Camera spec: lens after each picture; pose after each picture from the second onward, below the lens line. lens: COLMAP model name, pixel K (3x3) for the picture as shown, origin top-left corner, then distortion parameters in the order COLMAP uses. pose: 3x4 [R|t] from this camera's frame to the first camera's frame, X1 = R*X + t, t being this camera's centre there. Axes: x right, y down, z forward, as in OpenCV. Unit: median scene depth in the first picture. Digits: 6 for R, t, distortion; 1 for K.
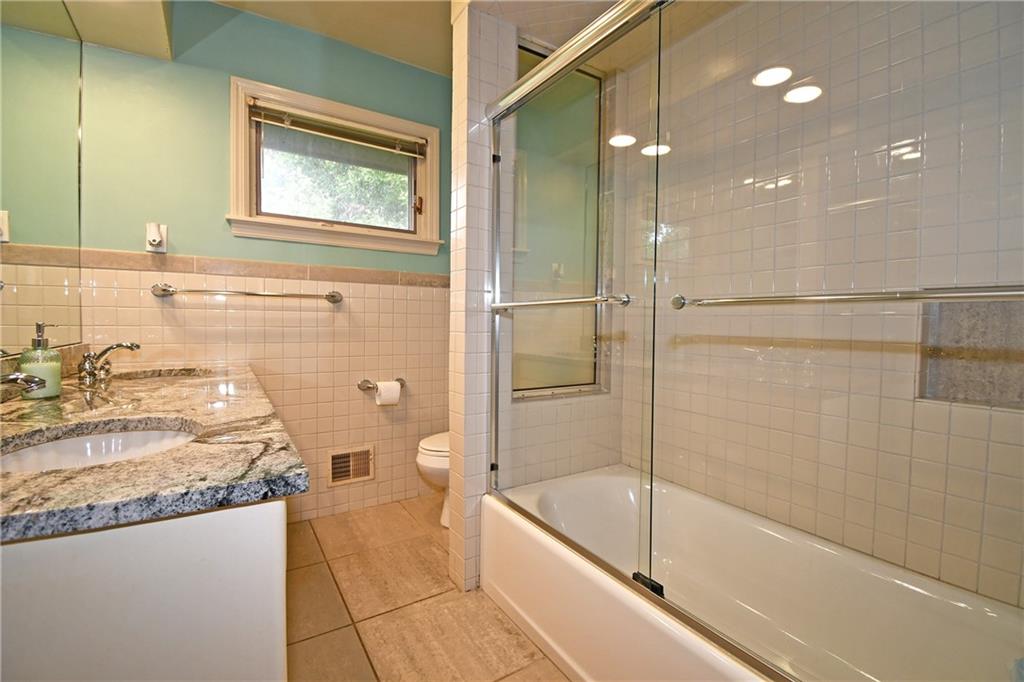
lens RADIAL K [[447.9, 0, 517.1], [0, 447.9, 341.5], [0, 0, 1]] dist [0.001146, -0.016279]
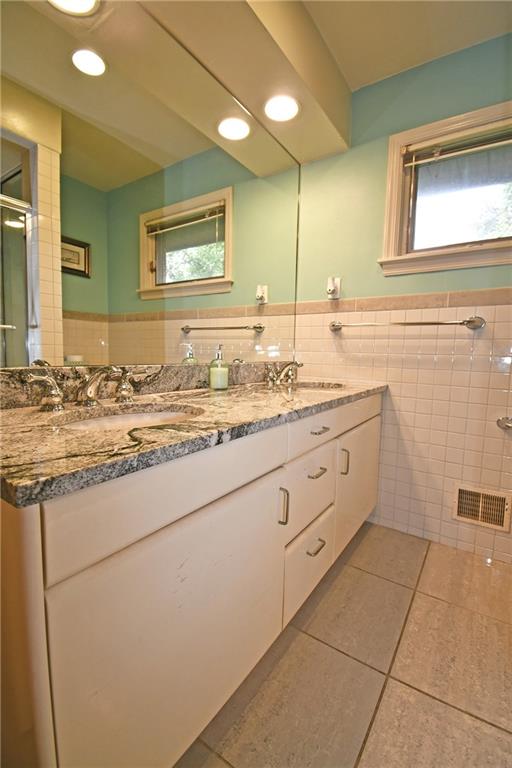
lens RADIAL K [[335.9, 0, 255.0], [0, 335.9, 384.0], [0, 0, 1]] dist [0.001146, -0.016279]
pose [[0.374879, 0.082258, -0.923417, 0.080647], [-0.059247, 0.996145, 0.064685, 0.010408], [0.925179, 0.030461, 0.378307, 0.360433]]
